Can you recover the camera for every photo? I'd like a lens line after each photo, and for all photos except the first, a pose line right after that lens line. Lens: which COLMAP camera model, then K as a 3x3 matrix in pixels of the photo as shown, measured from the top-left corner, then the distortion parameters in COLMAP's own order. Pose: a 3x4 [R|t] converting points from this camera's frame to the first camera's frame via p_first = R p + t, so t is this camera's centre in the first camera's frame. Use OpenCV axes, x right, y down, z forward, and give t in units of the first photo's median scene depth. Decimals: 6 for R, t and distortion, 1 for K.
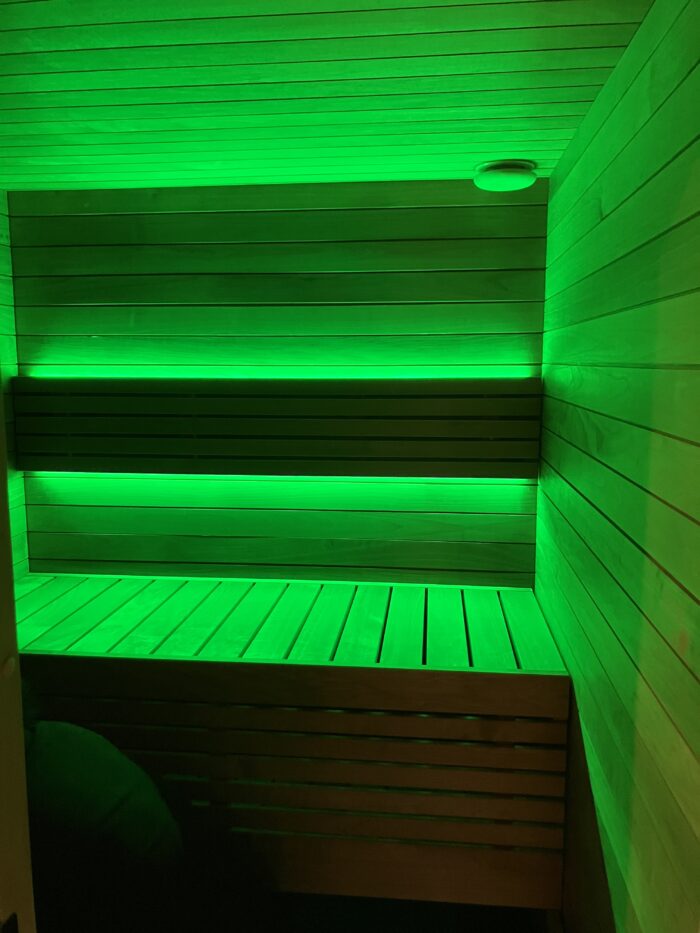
lens RADIAL K [[751.2, 0, 350.0], [0, 751.2, 466.5], [0, 0, 1]] dist [0.005164, -0.001529]
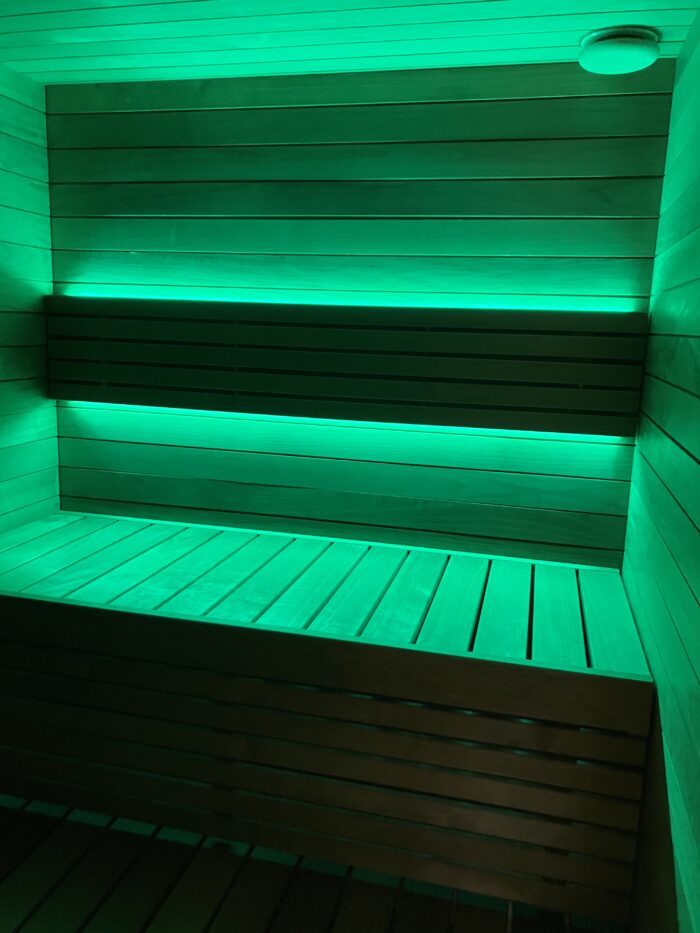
lens RADIAL K [[756.4, 0, 348.1], [0, 756.4, 463.6], [0, 0, 1]] dist [-0.000568, 0.006985]
pose [[0.989757, 0.060165, -0.129469, 0.048621], [-0.054608, 0.997445, 0.046050, 0.024034], [0.131908, -0.038508, 0.990514, 0.139938]]
